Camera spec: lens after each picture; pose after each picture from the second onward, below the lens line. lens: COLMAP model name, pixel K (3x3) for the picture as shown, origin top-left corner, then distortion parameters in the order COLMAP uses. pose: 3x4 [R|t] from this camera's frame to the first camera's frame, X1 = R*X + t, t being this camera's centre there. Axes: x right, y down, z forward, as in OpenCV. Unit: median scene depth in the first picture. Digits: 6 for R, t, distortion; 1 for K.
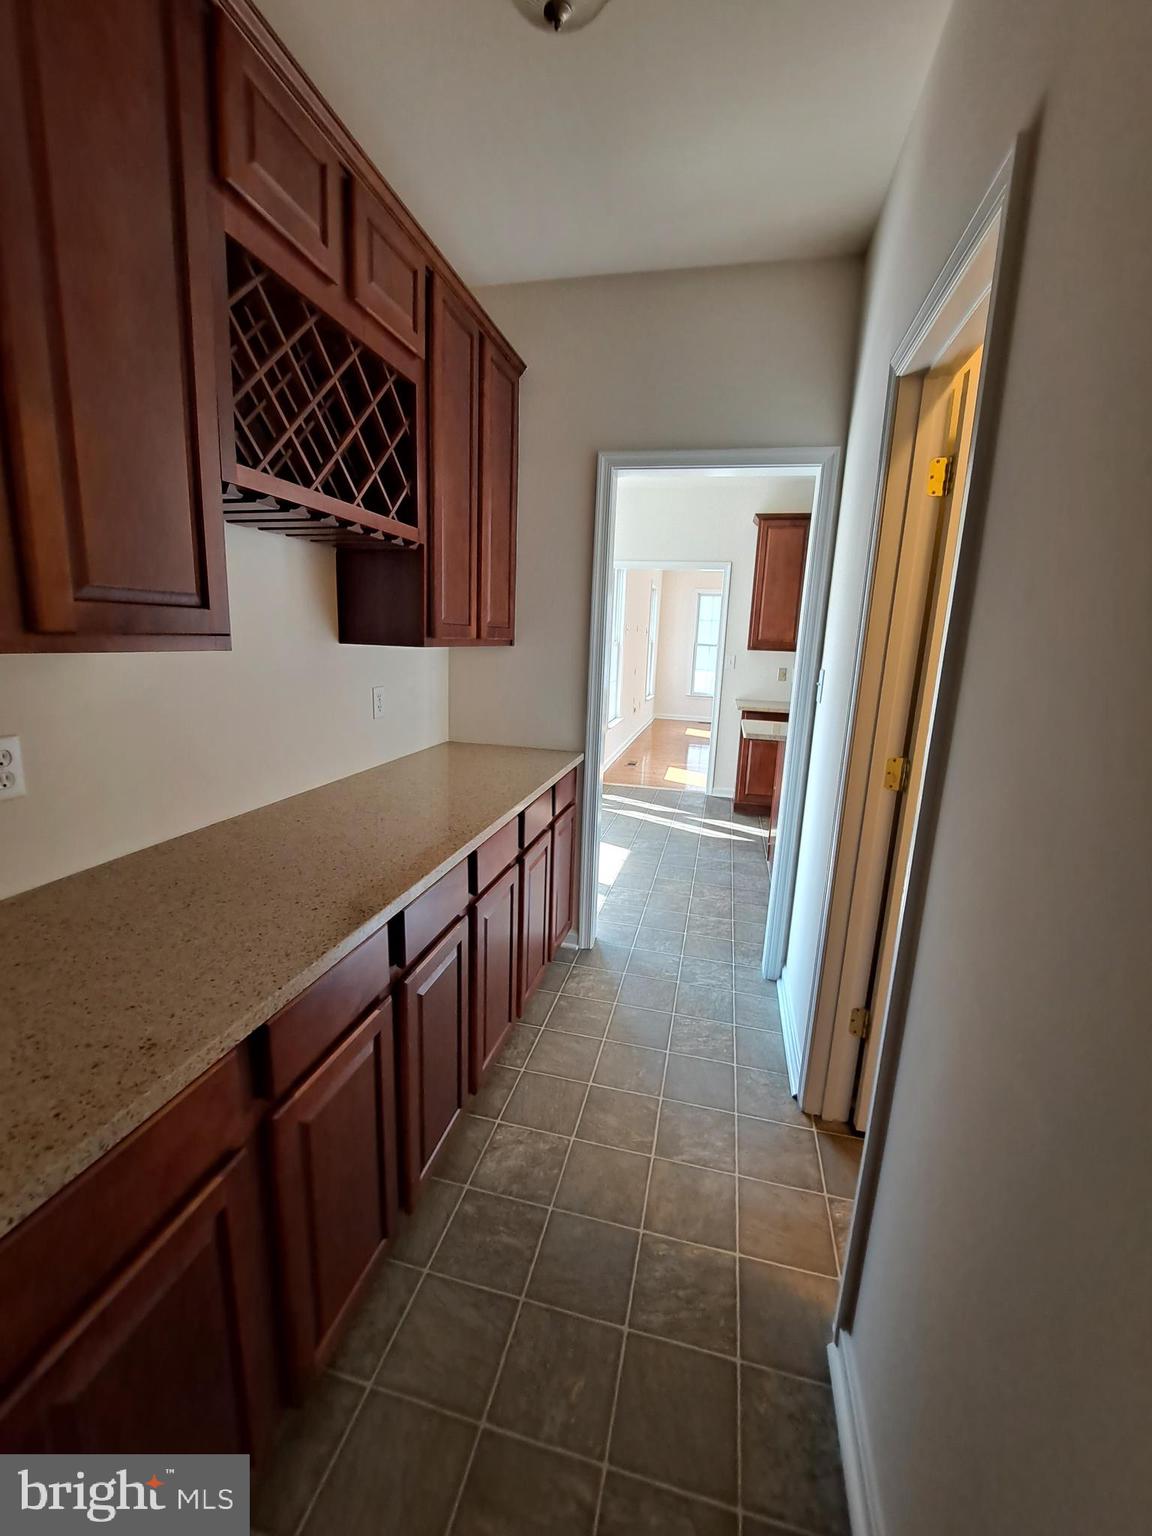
lens RADIAL K [[623.0, 0, 577.0], [0, 623.0, 764.3], [0, 0, 1]] dist [-0.002786, -0.000595]
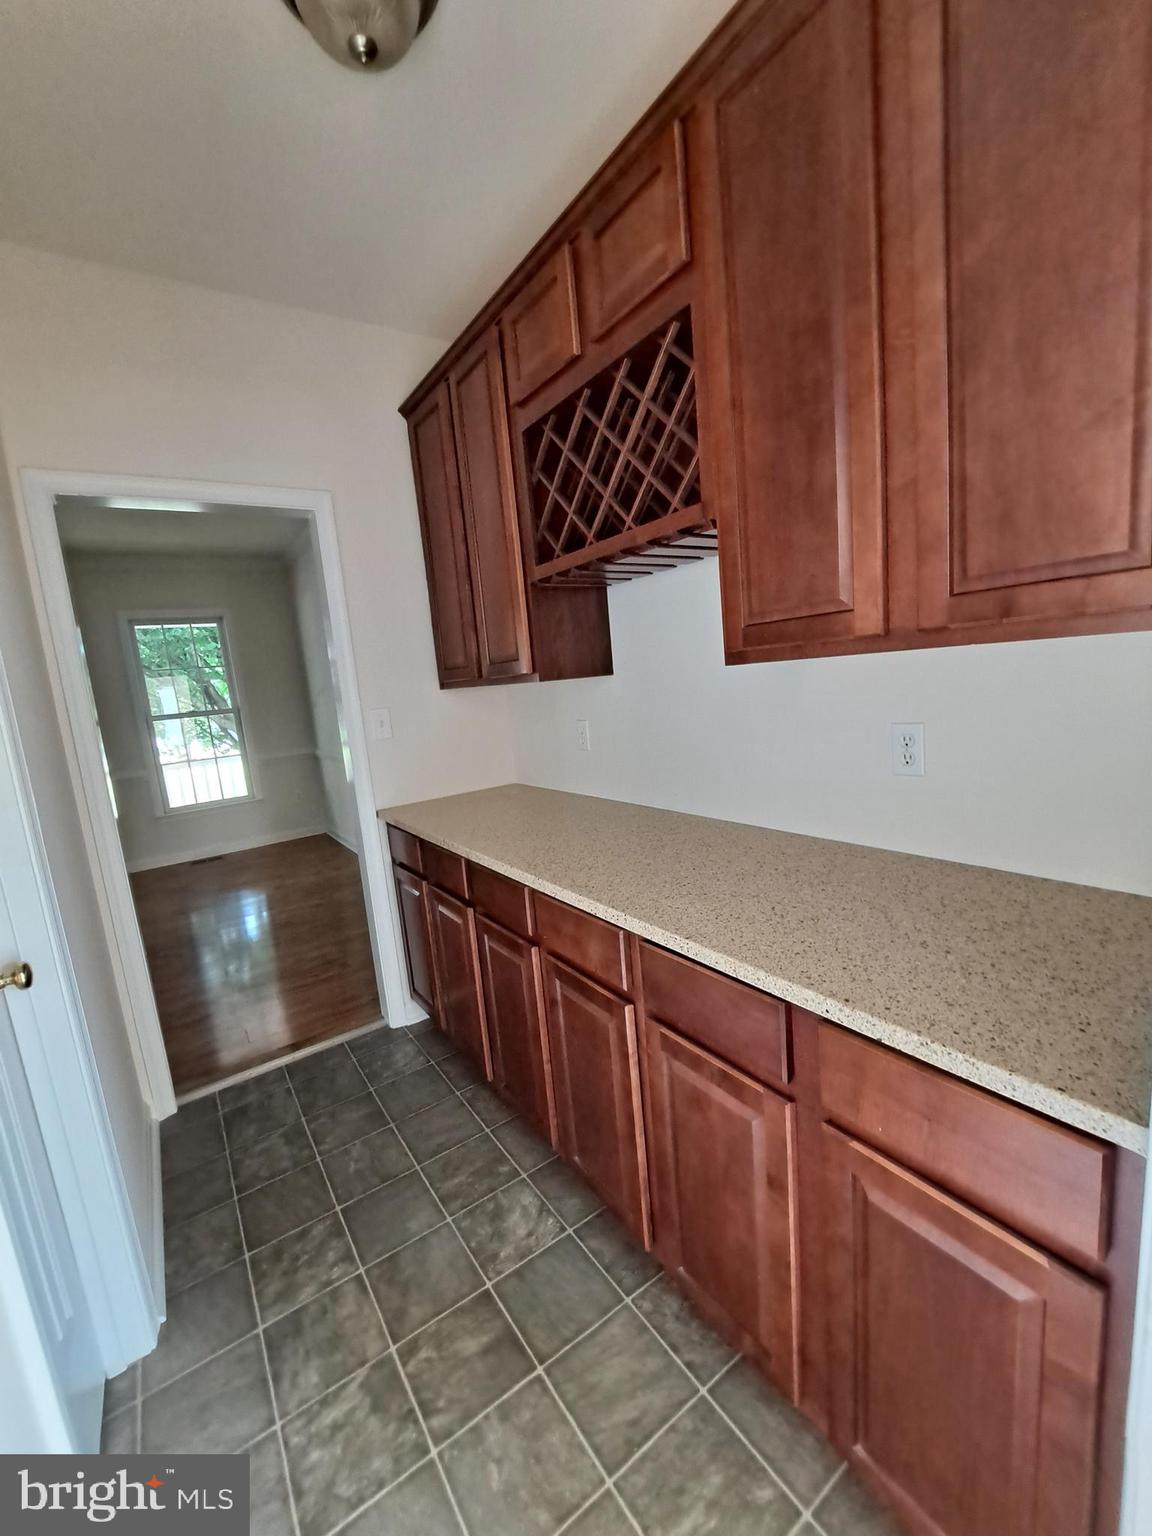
lens RADIAL K [[623.0, 0, 648.0], [0, 623.0, 845.4], [0, 0, 1]] dist [-0.002786, -0.000595]
pose [[-0.613891, 0.236203, -0.753224, 0.367658], [-0.088886, 0.927432, 0.363276, -0.290639], [0.784371, 0.289963, -0.548347, 1.502727]]
